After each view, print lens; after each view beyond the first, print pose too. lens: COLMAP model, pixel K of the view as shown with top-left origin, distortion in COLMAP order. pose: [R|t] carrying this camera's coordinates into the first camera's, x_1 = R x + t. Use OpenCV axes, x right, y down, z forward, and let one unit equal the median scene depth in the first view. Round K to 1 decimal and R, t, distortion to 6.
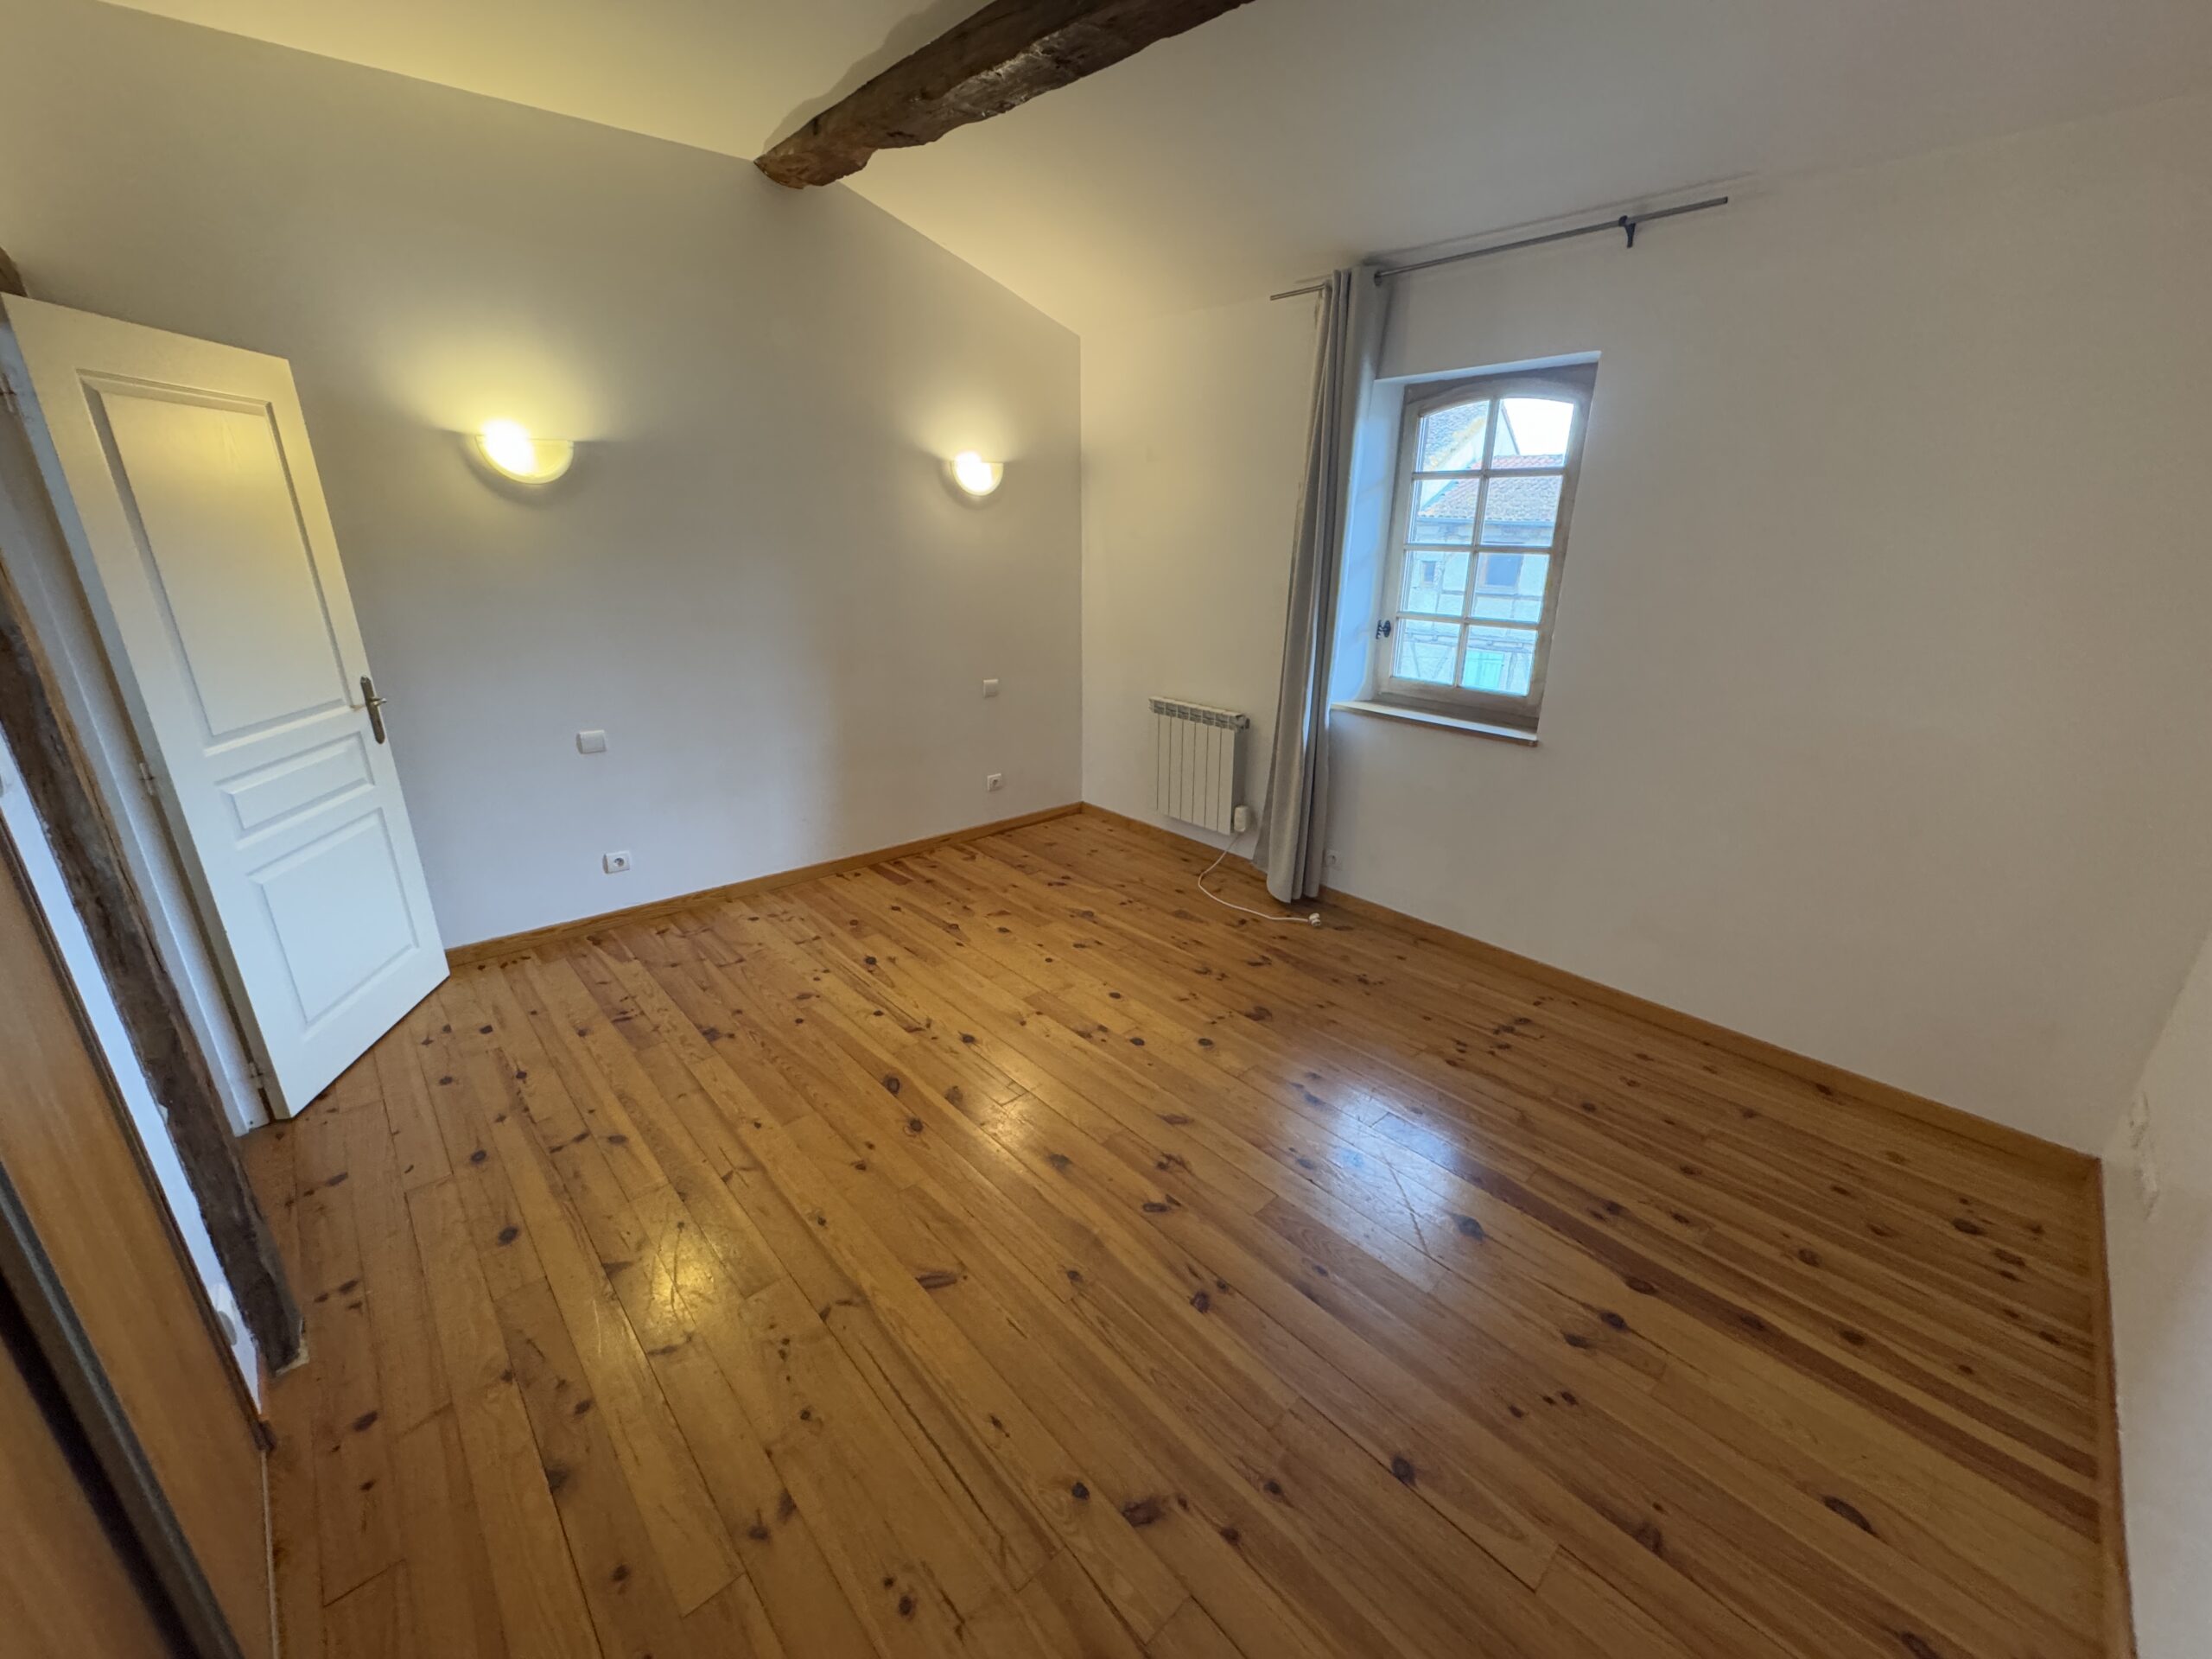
lens RADIAL K [[878.4, 0, 1111.3], [0, 878.4, 826.2], [0, 0, 1]] dist [0.000301, 0.000182]
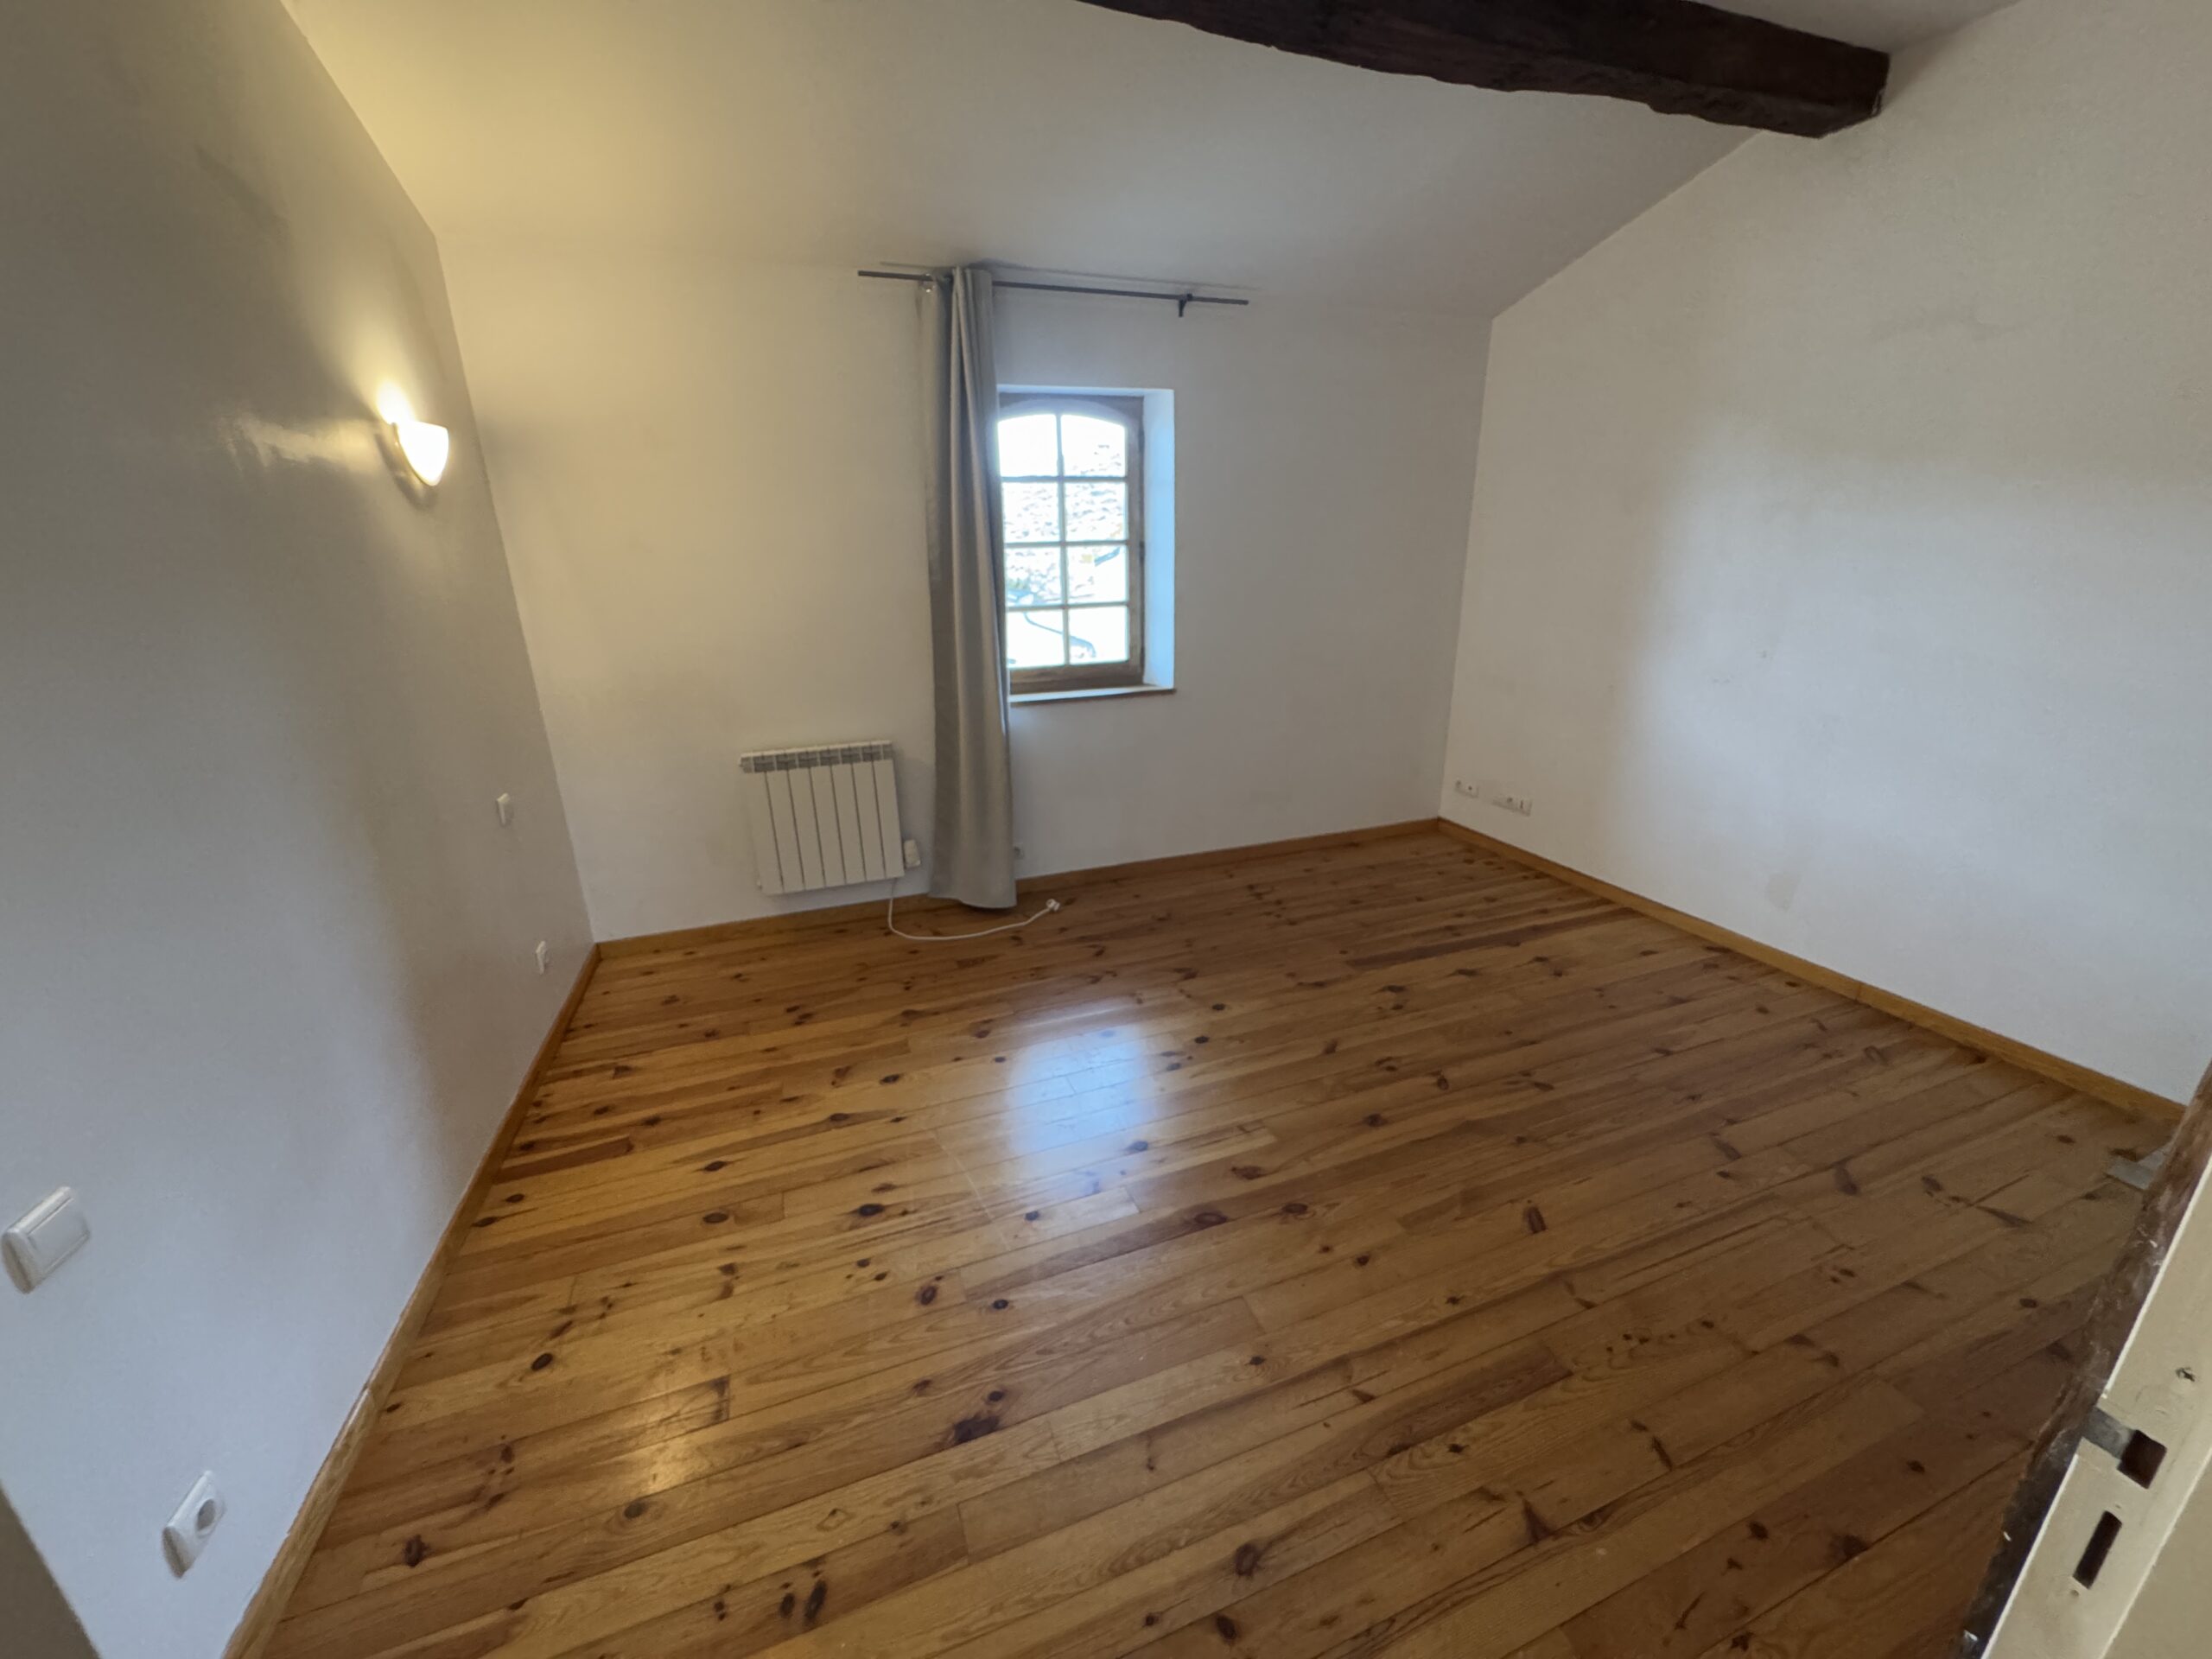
lens RADIAL K [[876.3, 0, 1106.0], [0, 876.3, 829.5], [0, 0, 1]] dist [-0.002239, -0.000423]
pose [[0.373411, -0.309713, 0.874438, -0.710499], [0.323919, 0.926821, 0.189943, -0.175001], [-0.869276, 0.212321, 0.446407, 0.533572]]
